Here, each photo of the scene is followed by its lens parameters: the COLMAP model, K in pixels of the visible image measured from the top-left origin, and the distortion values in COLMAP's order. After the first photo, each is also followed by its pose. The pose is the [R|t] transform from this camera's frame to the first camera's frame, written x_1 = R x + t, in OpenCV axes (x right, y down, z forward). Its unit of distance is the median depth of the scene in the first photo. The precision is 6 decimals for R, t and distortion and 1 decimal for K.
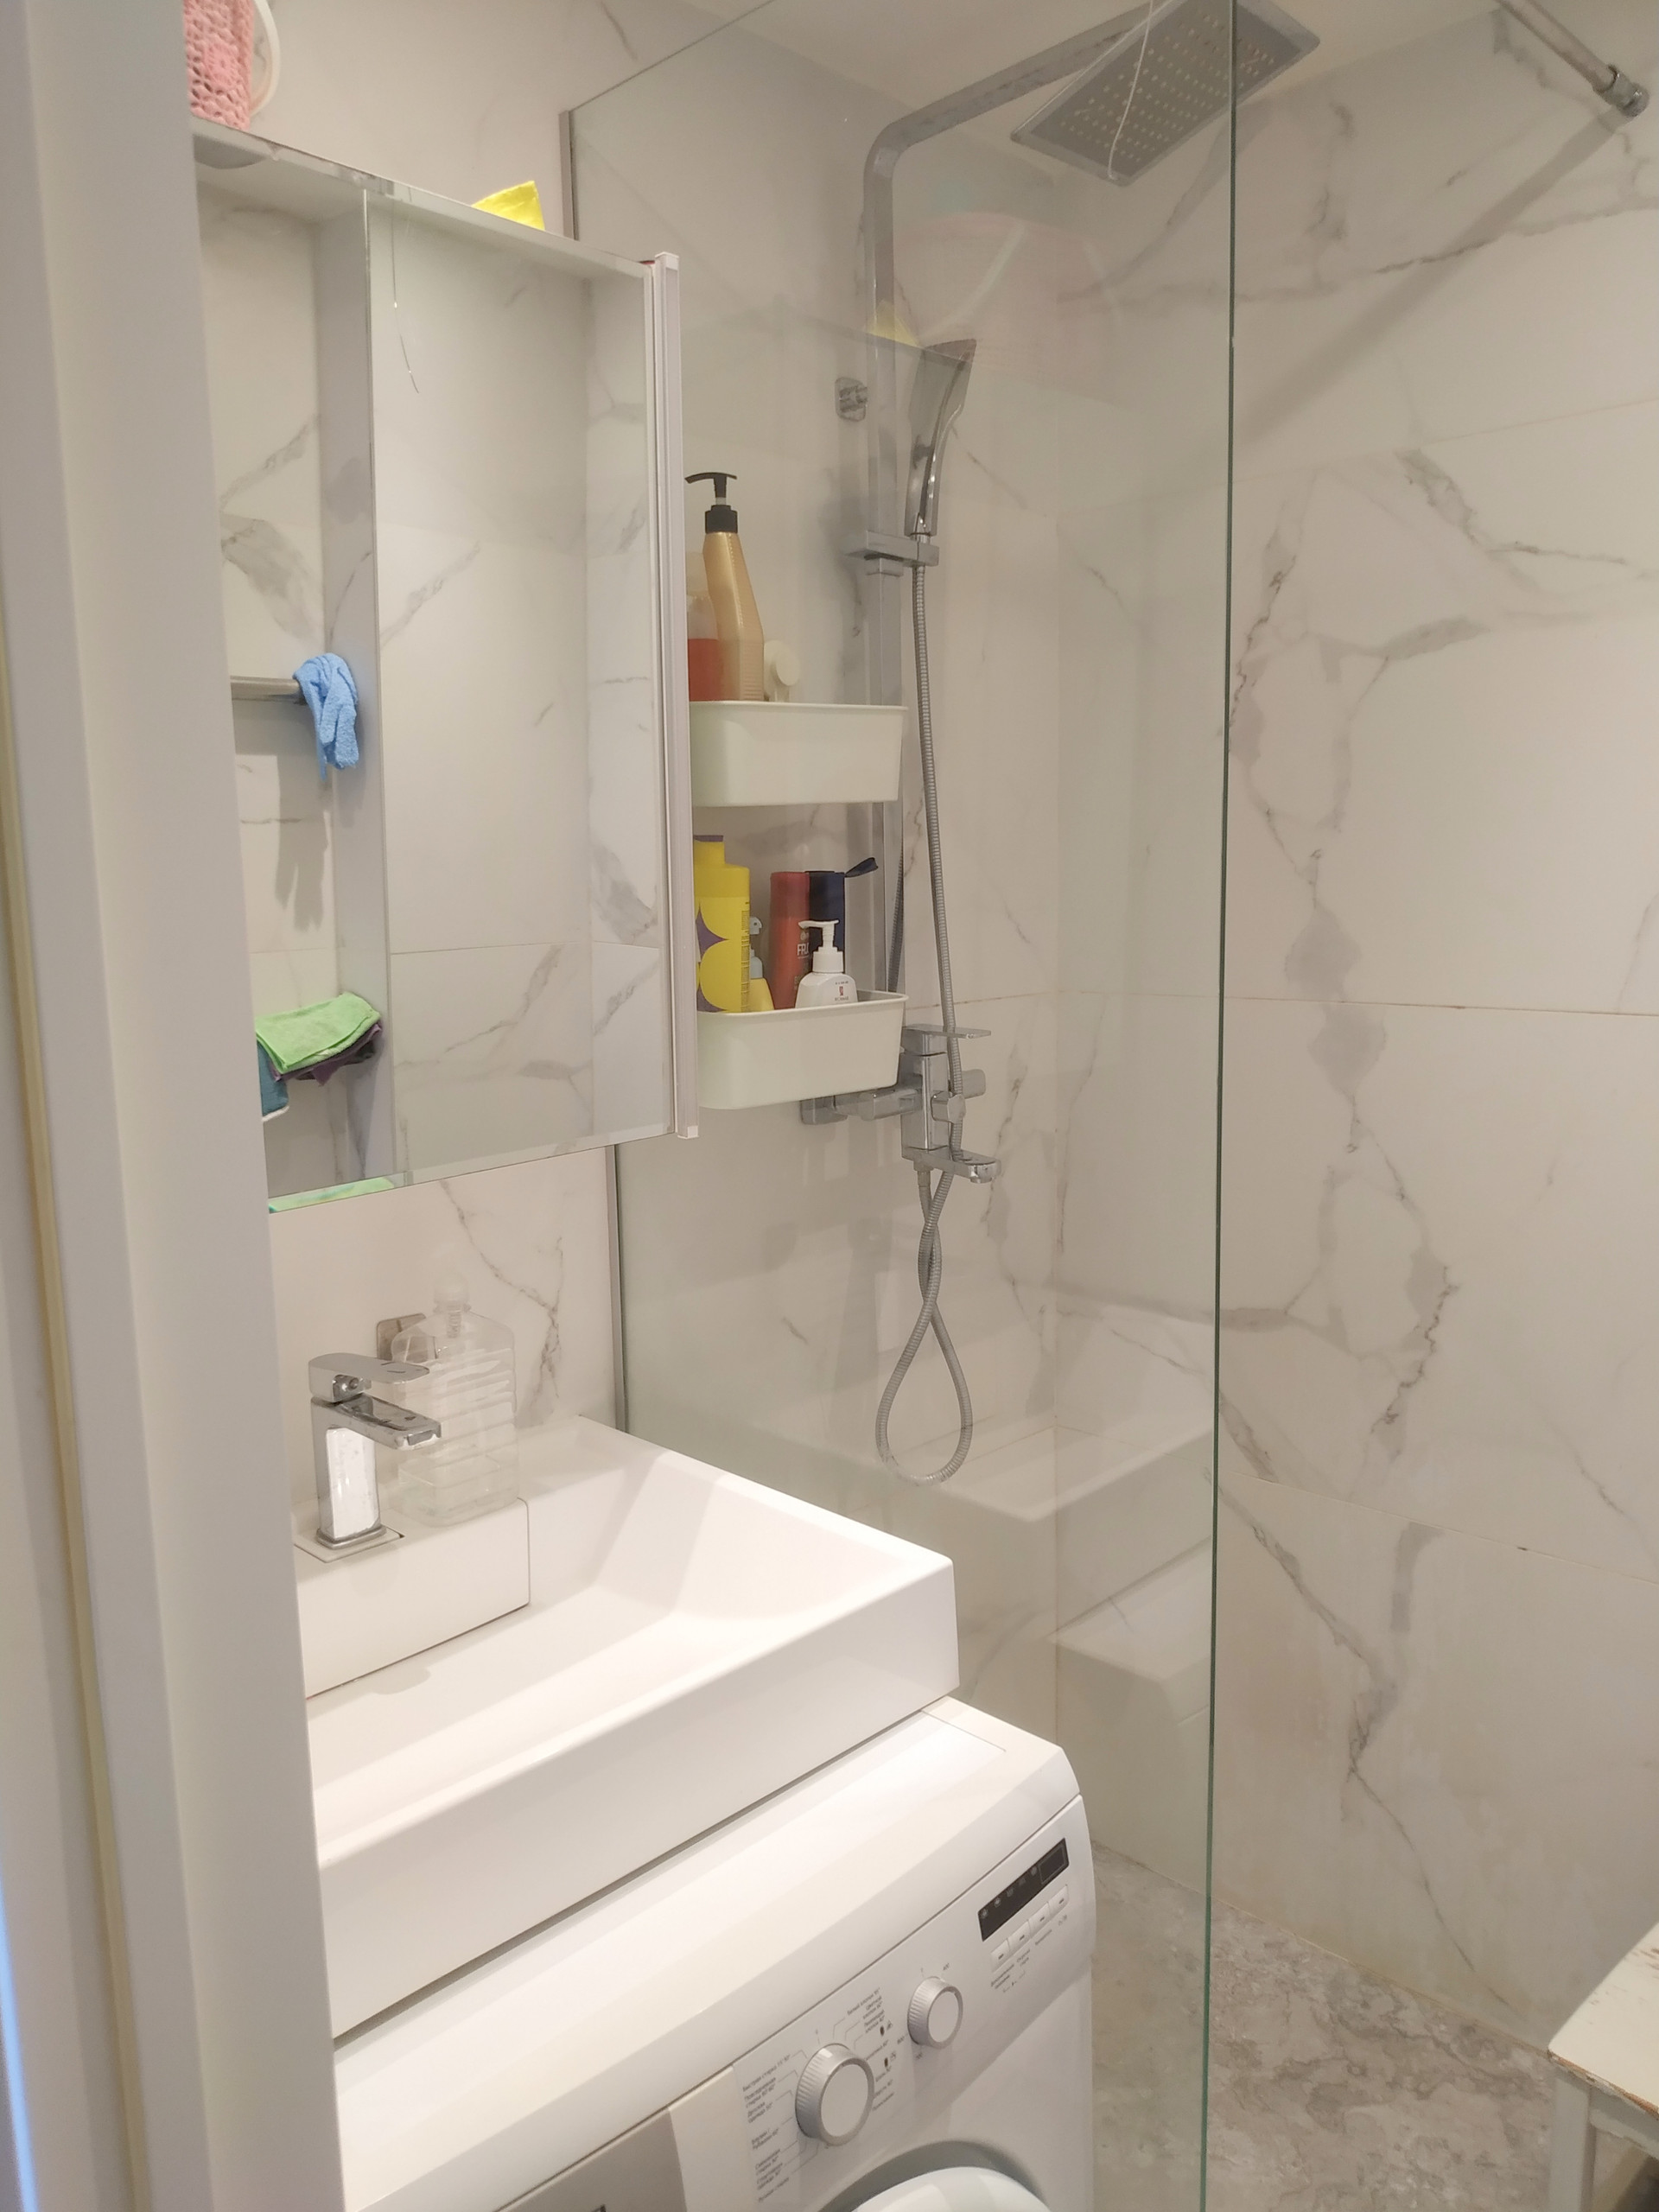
lens RADIAL K [[1643.4, 0, 829.5], [0, 1643.4, 1106.0], [0, 0, 1]] dist [-0.002940, 0.001021]
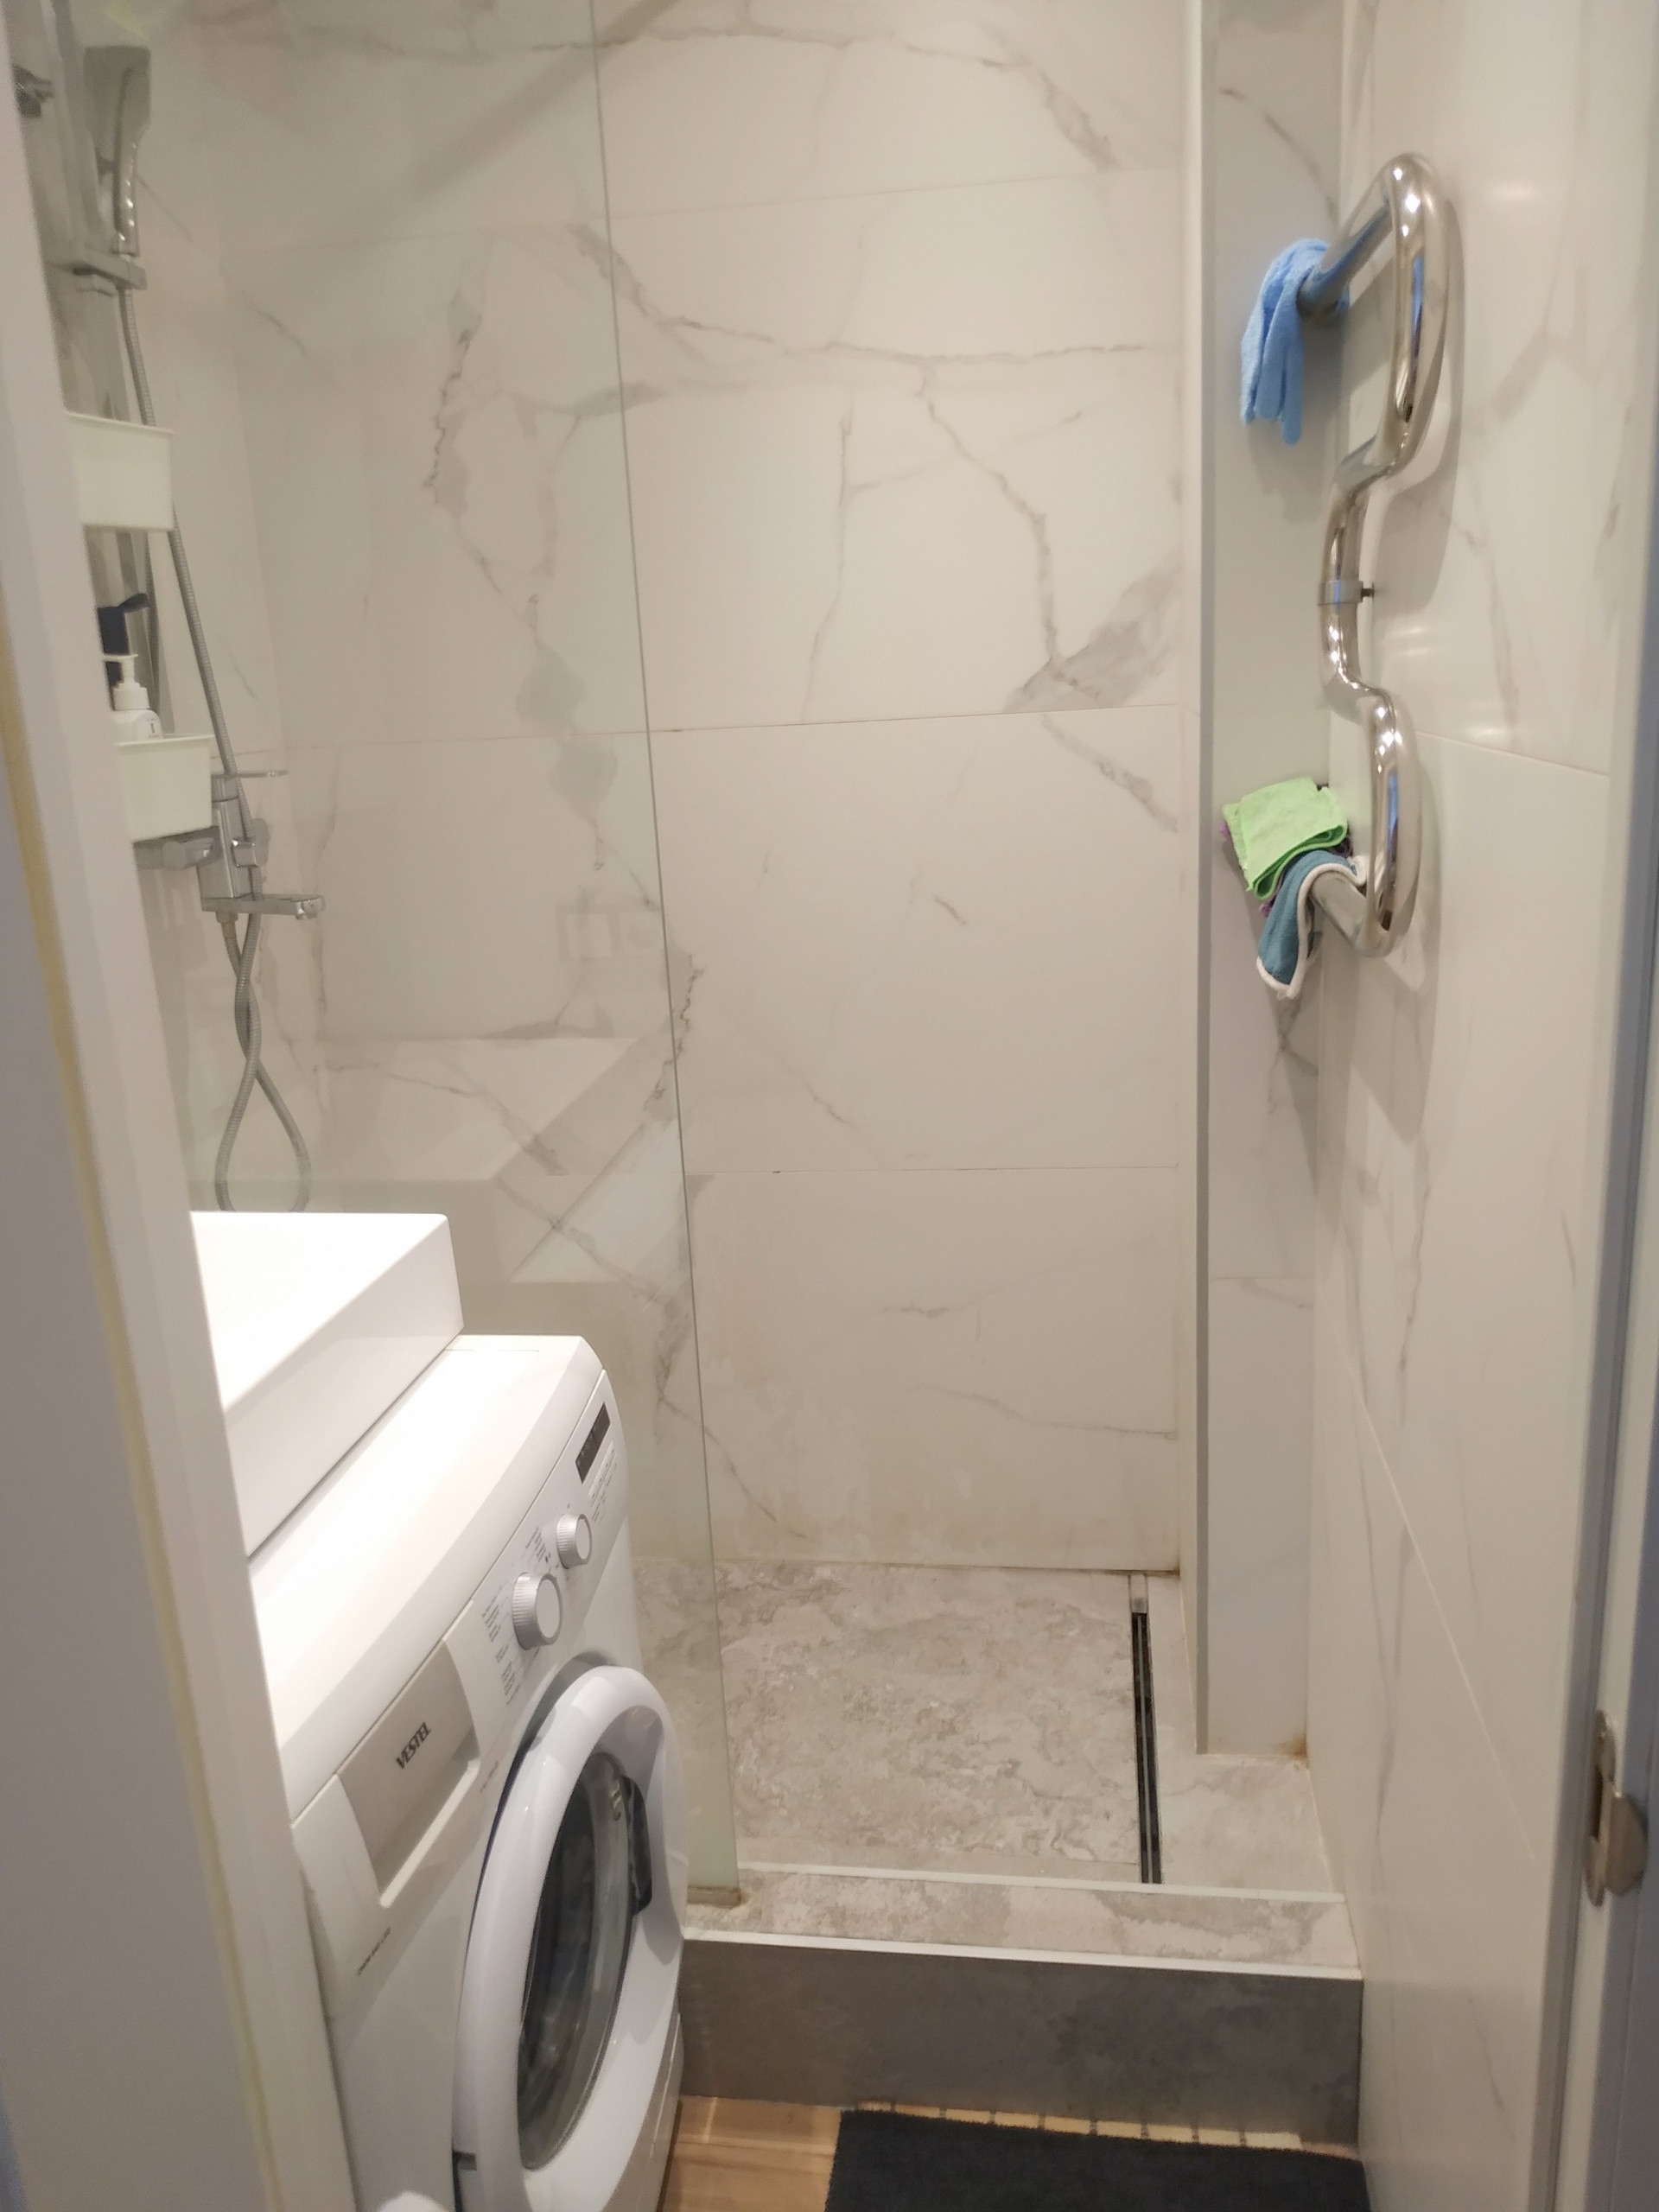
lens RADIAL K [[1682.4, 0, 829.5], [0, 1682.4, 1106.0], [0, 0, 1]] dist [0.085853, -0.130474]
pose [[0.802464, -0.167637, 0.572669, -0.269126], [0.123062, 0.985588, 0.116067, 0.077923], [-0.583873, -0.022666, 0.811528, -0.055696]]
